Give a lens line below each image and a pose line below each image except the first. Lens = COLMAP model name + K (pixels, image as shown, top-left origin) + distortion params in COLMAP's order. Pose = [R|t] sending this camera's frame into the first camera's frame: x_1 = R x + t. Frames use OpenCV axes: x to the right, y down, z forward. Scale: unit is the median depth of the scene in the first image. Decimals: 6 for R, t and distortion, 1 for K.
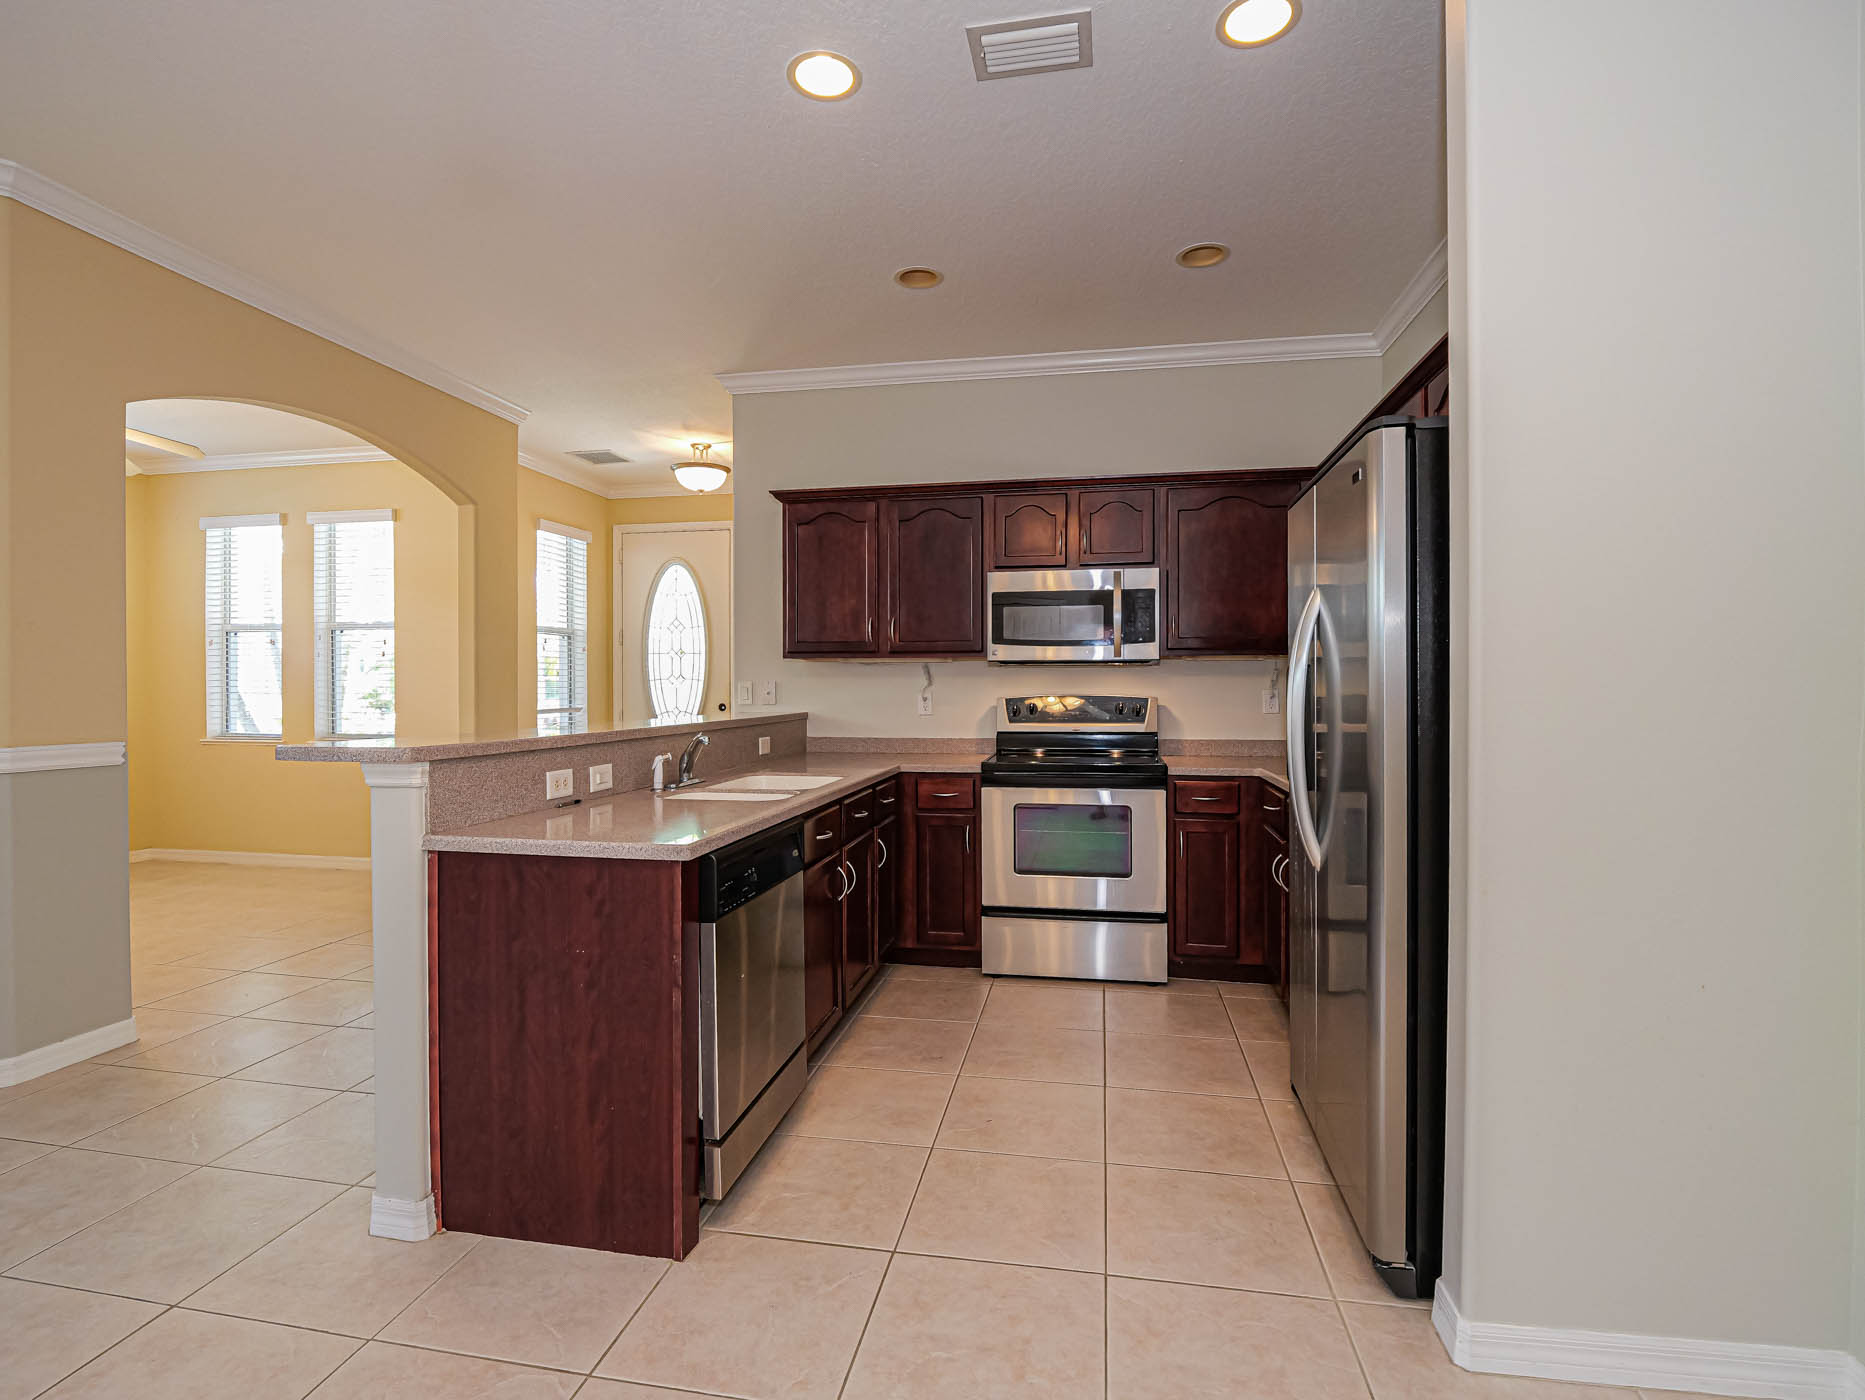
lens RADIAL K [[906.8, 0, 934.6], [0, 906.8, 709.2], [0, 0, 1]] dist [-0.022252, 0.000059]
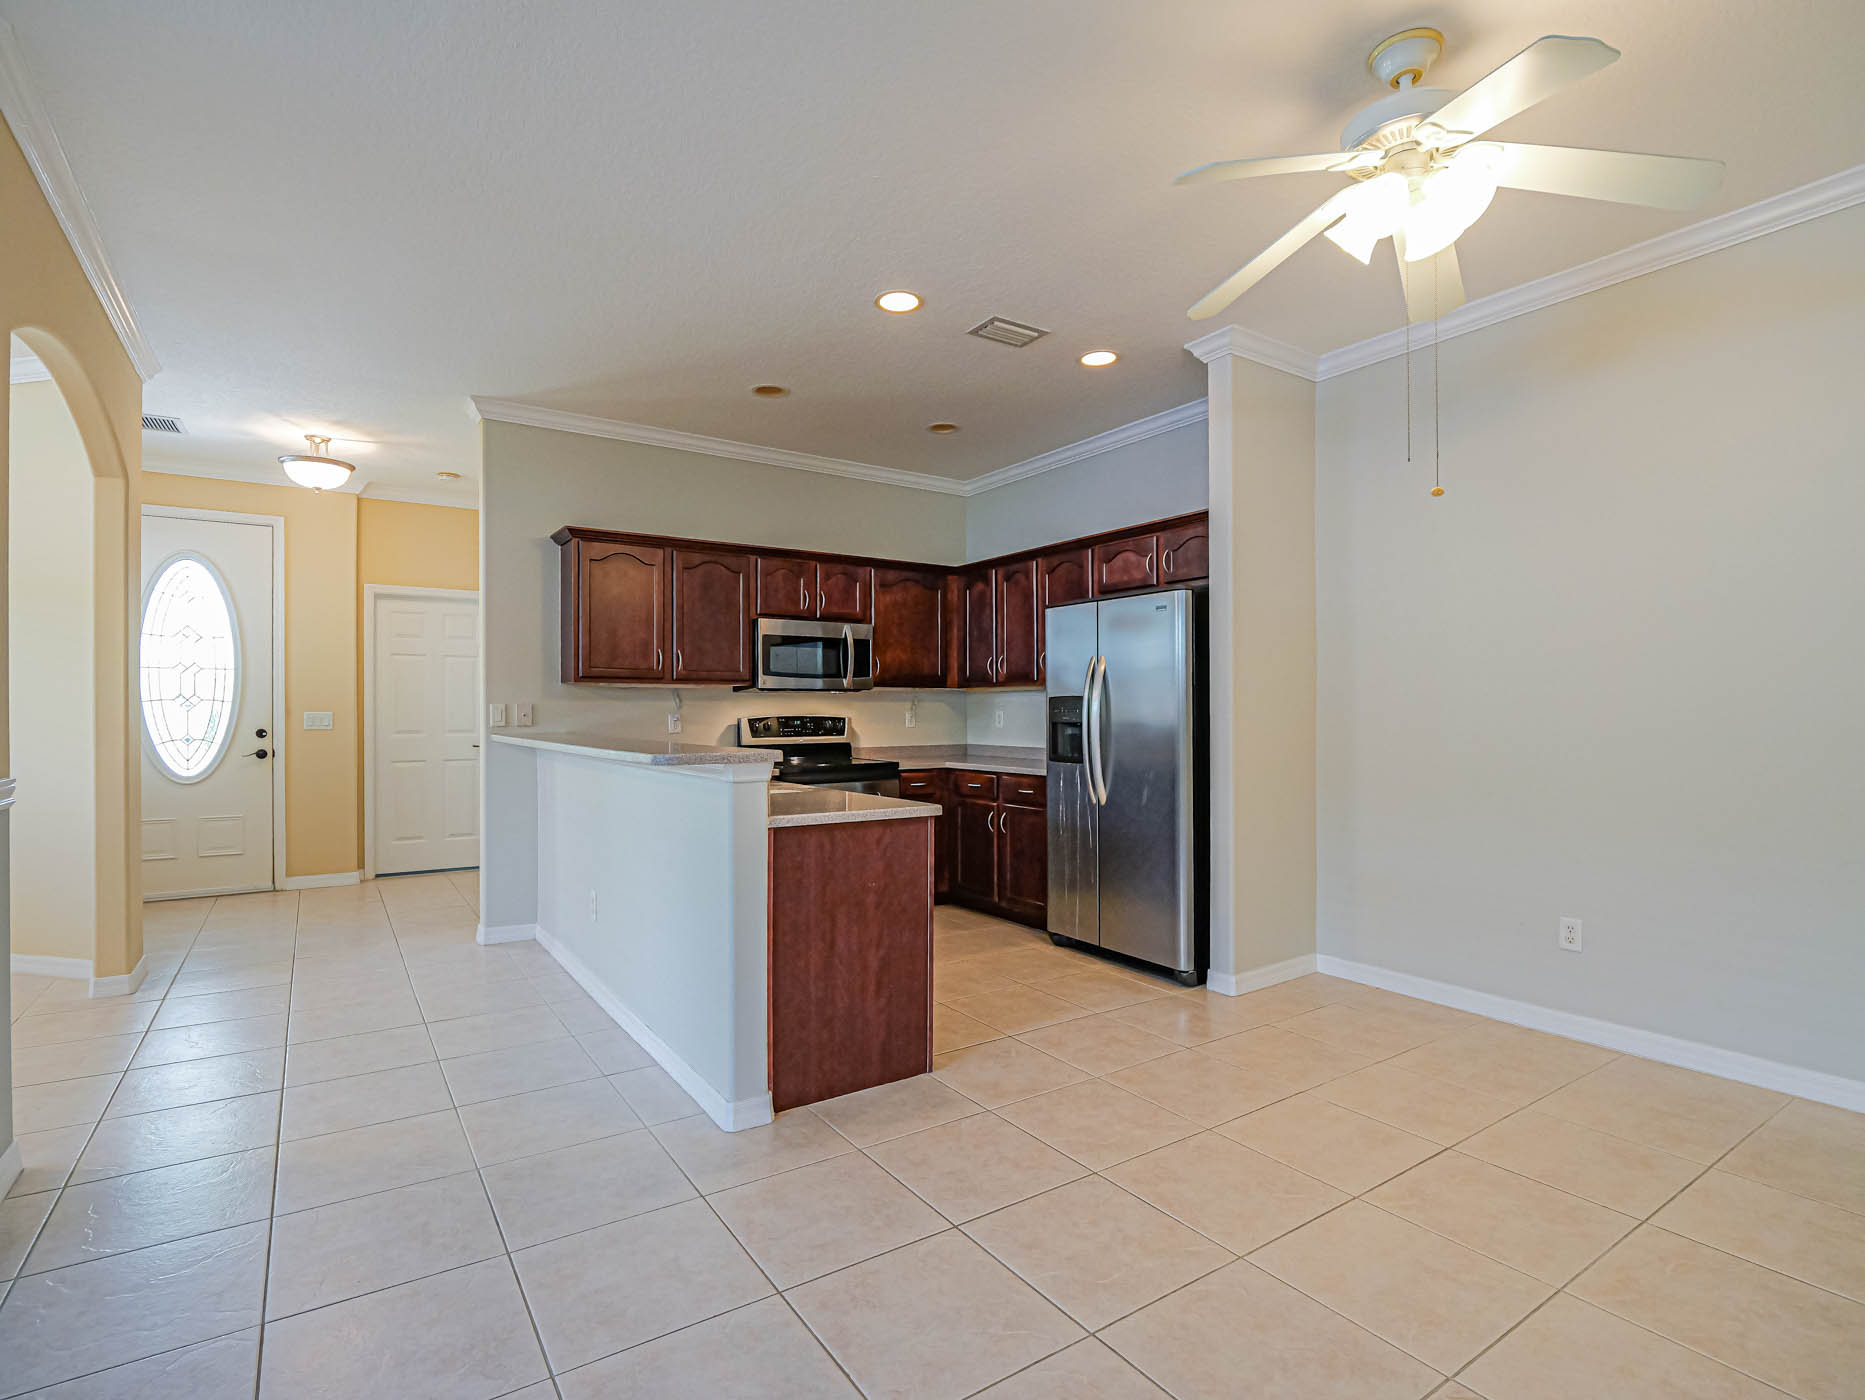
lens RADIAL K [[906.8, 0, 934.6], [0, 906.8, 709.2], [0, 0, 1]] dist [-0.022252, 0.000059]
pose [[0.715925, 0.002381, 0.698174, -0.628595], [0.016655, 0.999651, -0.020488, 0.005407], [-0.697979, 0.026295, 0.715635, -0.069066]]
